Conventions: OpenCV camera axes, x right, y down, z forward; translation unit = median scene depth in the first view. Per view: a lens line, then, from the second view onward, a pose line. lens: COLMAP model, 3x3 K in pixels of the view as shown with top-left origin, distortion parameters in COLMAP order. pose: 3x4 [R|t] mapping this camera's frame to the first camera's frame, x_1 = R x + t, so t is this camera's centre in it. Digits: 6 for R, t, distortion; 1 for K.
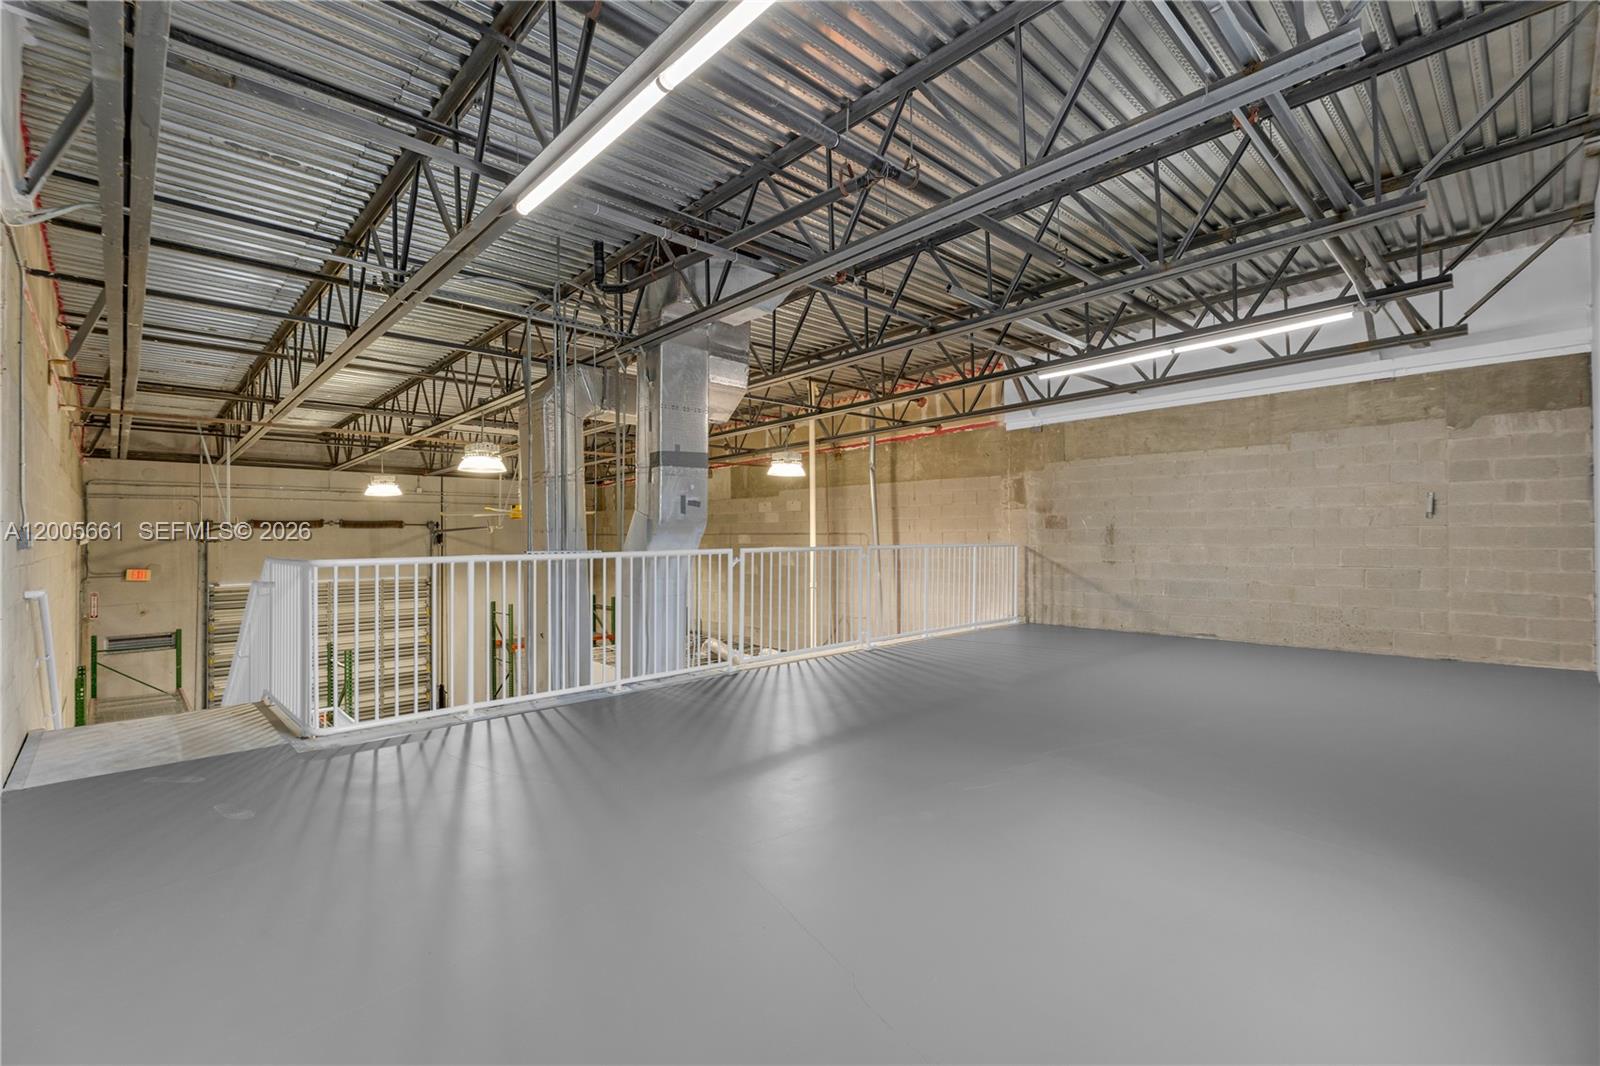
lens RADIAL K [[715.5, 0, 815.1], [0, 715.5, 516.8], [0, 0, 1]] dist [0.004697, -0.000306]
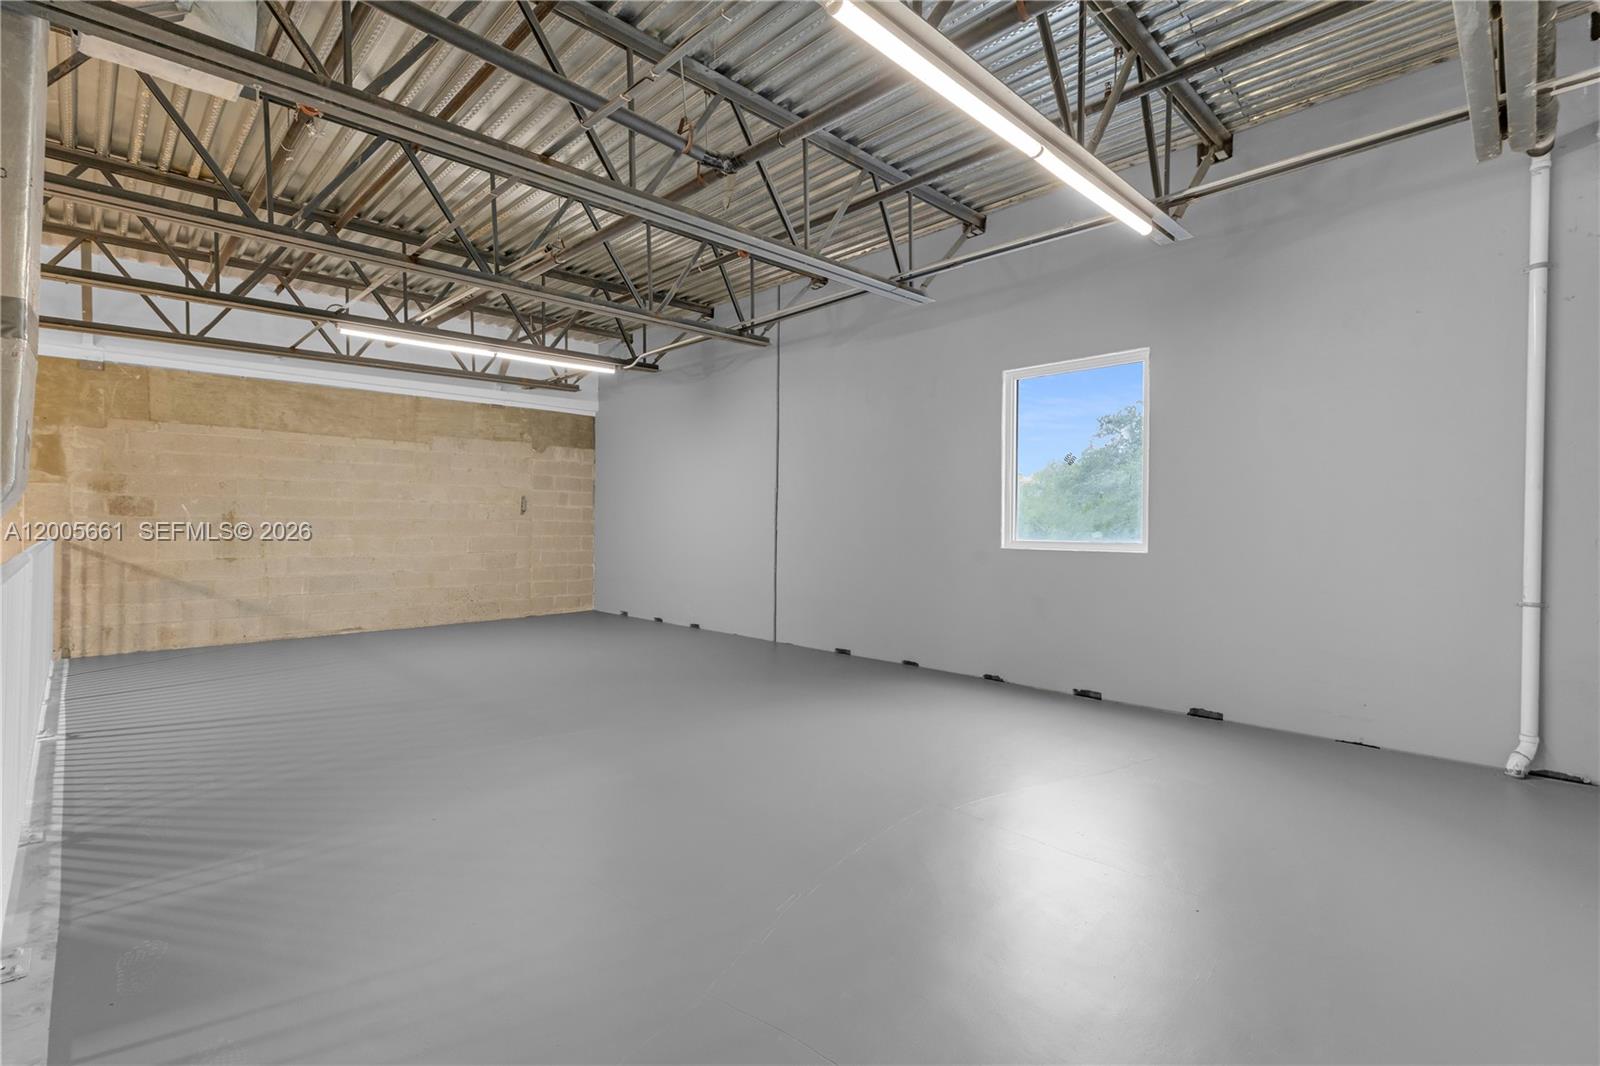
lens RADIAL K [[715.5, 0, 776.2], [0, 715.5, 519.3], [0, 0, 1]] dist [0.004697, -0.000306]
pose [[0.010535, 0.013794, 0.999849, -0.403508], [-0.031991, 0.999398, -0.013451, 0.010934], [-0.999433, -0.031845, 0.010970, 0.406959]]
